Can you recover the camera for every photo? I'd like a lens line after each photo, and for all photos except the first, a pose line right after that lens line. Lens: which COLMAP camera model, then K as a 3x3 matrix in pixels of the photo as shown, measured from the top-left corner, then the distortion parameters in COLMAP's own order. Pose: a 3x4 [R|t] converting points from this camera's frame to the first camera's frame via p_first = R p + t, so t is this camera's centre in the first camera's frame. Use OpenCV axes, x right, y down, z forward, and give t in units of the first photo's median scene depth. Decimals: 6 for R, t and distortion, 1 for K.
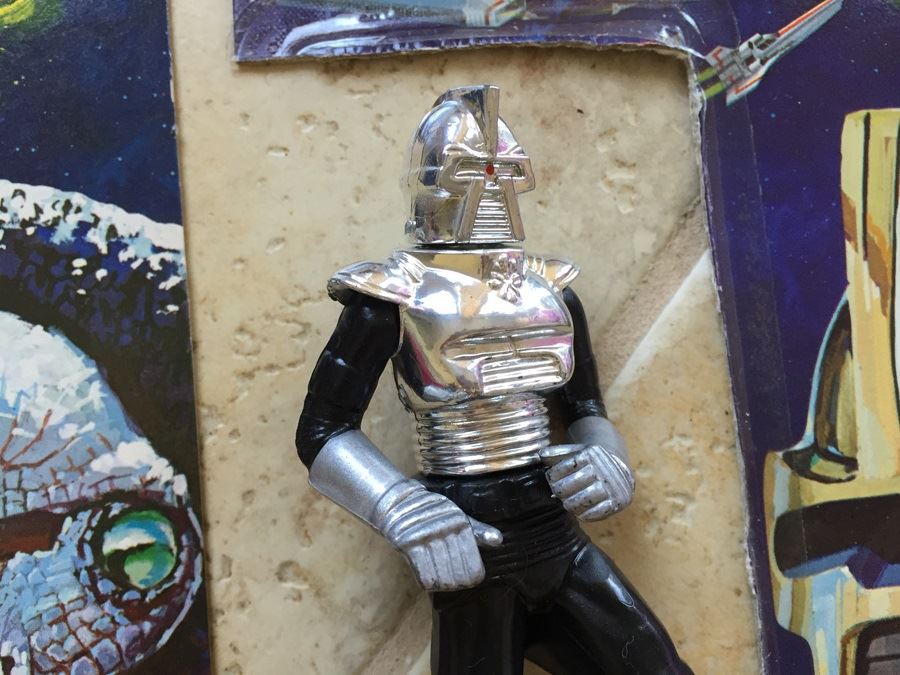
lens RADIAL K [[810.4, 0, 445.5], [0, 810.4, 339.2], [0, 0, 1]] dist [0.079765, -0.186242]
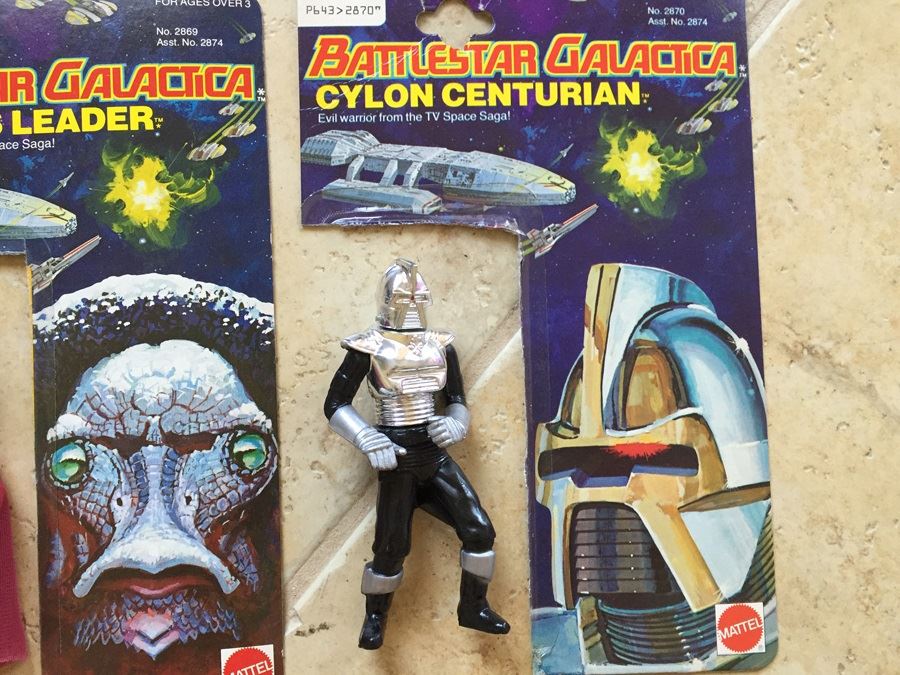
lens RADIAL K [[826.6, 0, 462.5], [0, 826.6, 332.5], [0, 0, 1]] dist [0.082329, -0.182046]
pose [[0.998352, 0.055715, 0.013769, 0.149949], [-0.056302, 0.997318, 0.046757, -0.198484], [-0.011127, -0.047455, 0.998811, -1.212123]]
